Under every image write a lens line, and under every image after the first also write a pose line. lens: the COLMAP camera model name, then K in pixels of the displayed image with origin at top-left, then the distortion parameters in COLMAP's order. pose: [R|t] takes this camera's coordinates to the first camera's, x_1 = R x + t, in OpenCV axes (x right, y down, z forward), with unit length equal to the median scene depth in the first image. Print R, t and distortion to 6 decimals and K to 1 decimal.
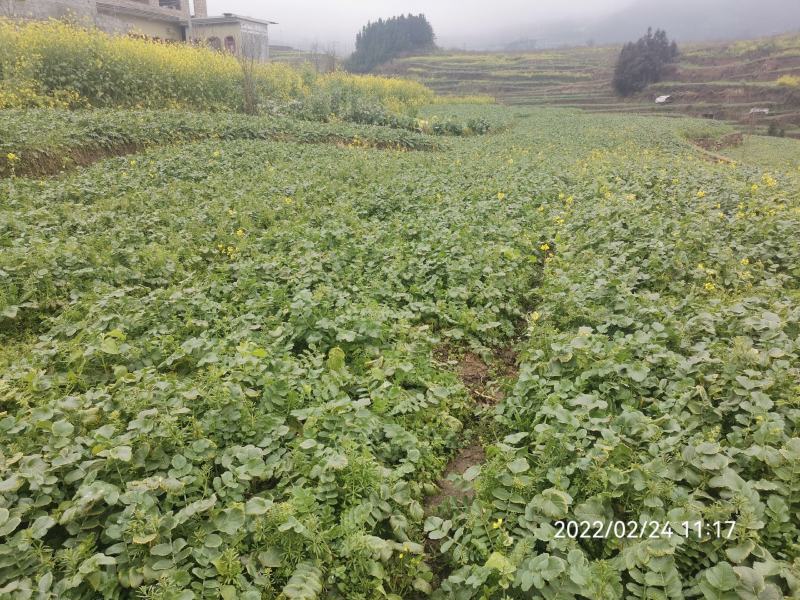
lens RADIAL K [[614.3, 0, 404.7], [0, 614.3, 302.4], [0, 0, 1]] dist [0.034051, -0.045113]
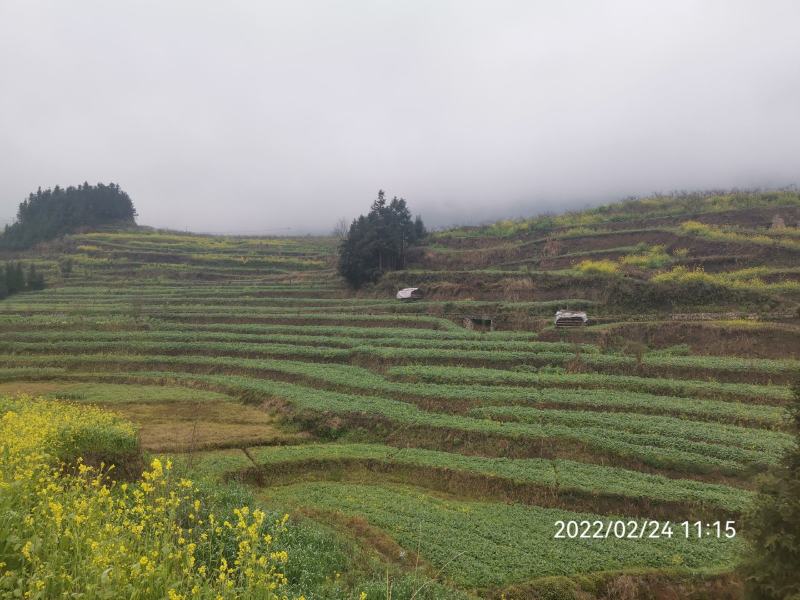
lens RADIAL K [[614.3, 0, 400.3], [0, 614.3, 303.0], [0, 0, 1]] dist [0.034051, -0.045113]
pose [[0.943124, 0.019034, 0.331895, 0.188739], [0.081755, 0.954419, -0.287055, -0.131451], [-0.322231, 0.297863, 0.898579, 0.413914]]
